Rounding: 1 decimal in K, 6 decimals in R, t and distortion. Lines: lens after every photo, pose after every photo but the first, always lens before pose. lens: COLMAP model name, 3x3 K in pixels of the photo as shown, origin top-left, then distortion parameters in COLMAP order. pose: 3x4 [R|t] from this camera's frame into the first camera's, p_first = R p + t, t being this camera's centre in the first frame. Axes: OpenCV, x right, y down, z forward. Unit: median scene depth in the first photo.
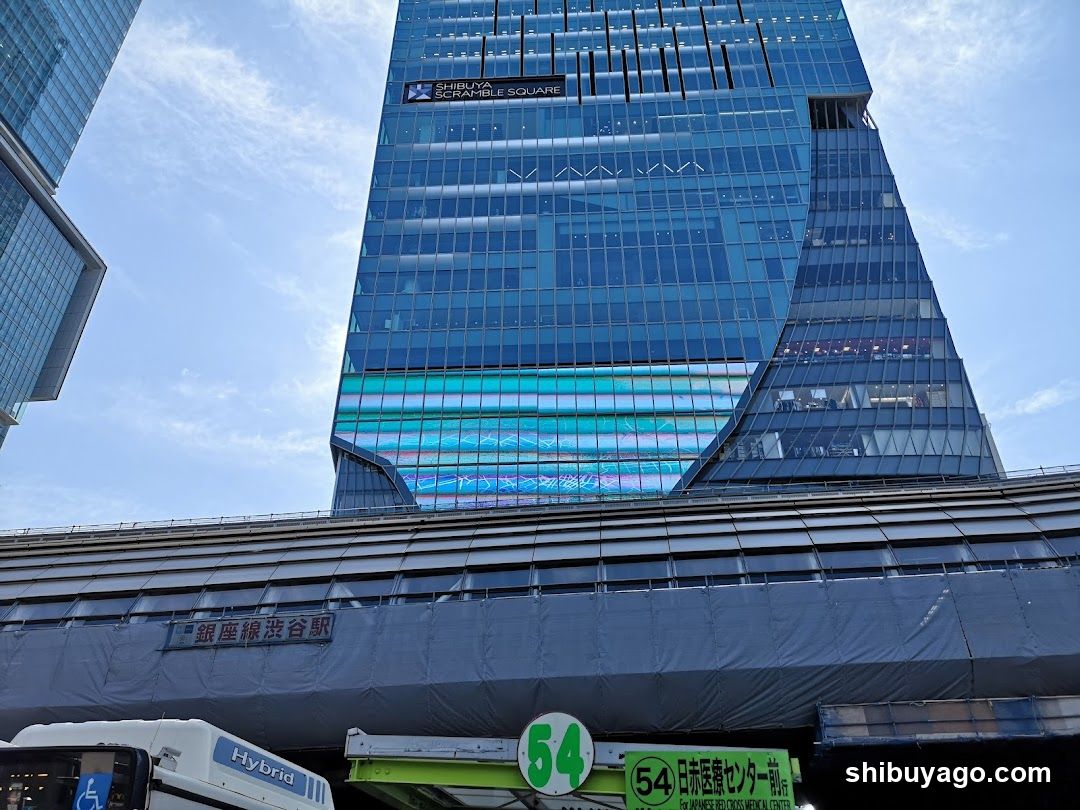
lens RADIAL K [[822.6, 0, 539.7], [0, 822.6, 398.7], [0, 0, 1]] dist [0.053597, -0.025023]
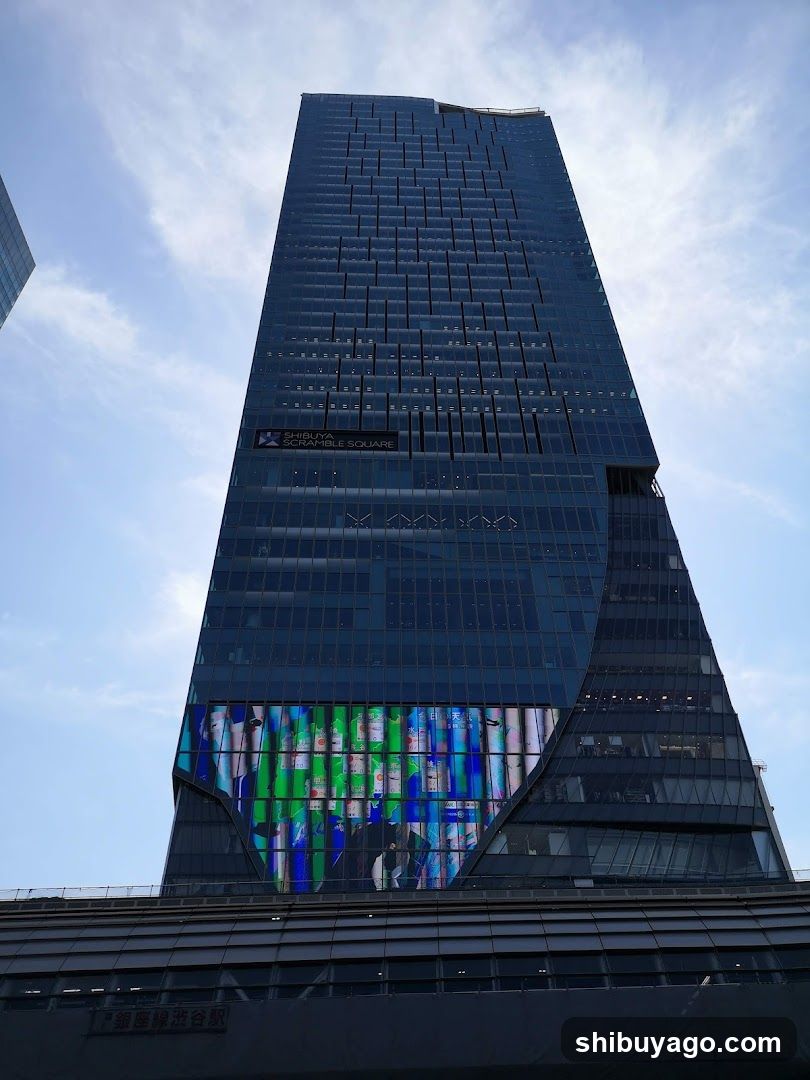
lens RADIAL K [[822.6, 0, 405.2], [0, 822.6, 537.0], [0, 0, 1]] dist [0.053597, -0.025023]
pose [[0.997088, 0.046145, 0.060714, -0.026065], [-0.035852, 0.986325, -0.160866, -0.075152], [-0.067306, 0.158221, 0.985107, -0.117712]]
